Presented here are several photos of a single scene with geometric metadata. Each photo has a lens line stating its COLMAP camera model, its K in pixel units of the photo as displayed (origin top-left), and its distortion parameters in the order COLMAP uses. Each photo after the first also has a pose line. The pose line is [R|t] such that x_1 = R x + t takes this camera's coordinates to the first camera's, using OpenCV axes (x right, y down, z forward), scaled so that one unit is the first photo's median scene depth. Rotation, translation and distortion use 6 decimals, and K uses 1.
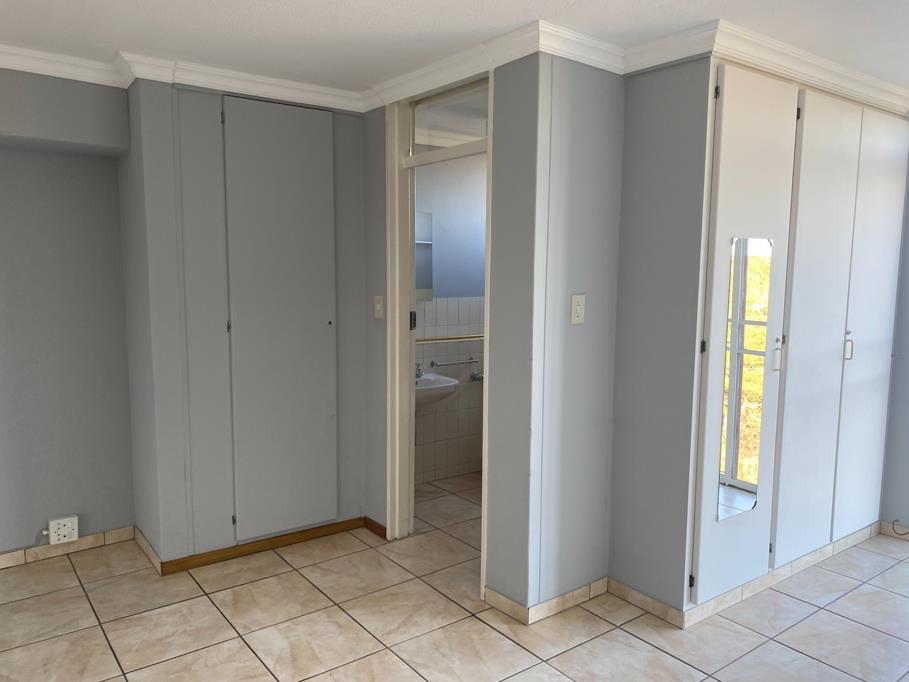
lens RADIAL K [[698.2, 0, 440.4], [0, 698.2, 354.2], [0, 0, 1]] dist [0.048214, -0.052132]
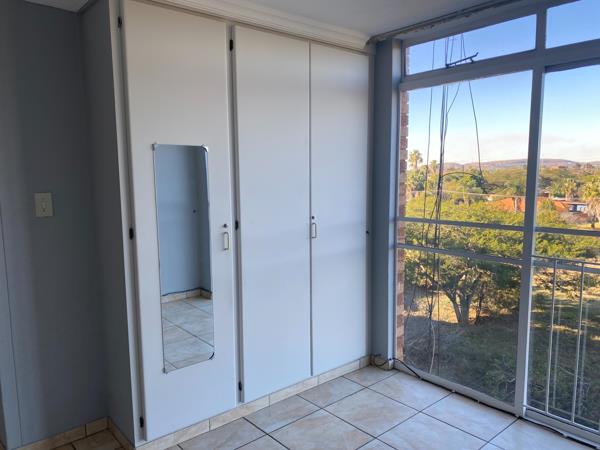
lens RADIAL K [[460.9, 0, 290.7], [0, 460.9, 233.7], [0, 0, 1]] dist [0.048214, -0.052132]
pose [[0.998400, -0.024418, 0.050999, 0.565805], [0.023792, 0.999634, 0.012843, -0.014148], [-0.051294, -0.011609, 0.998616, 0.166225]]
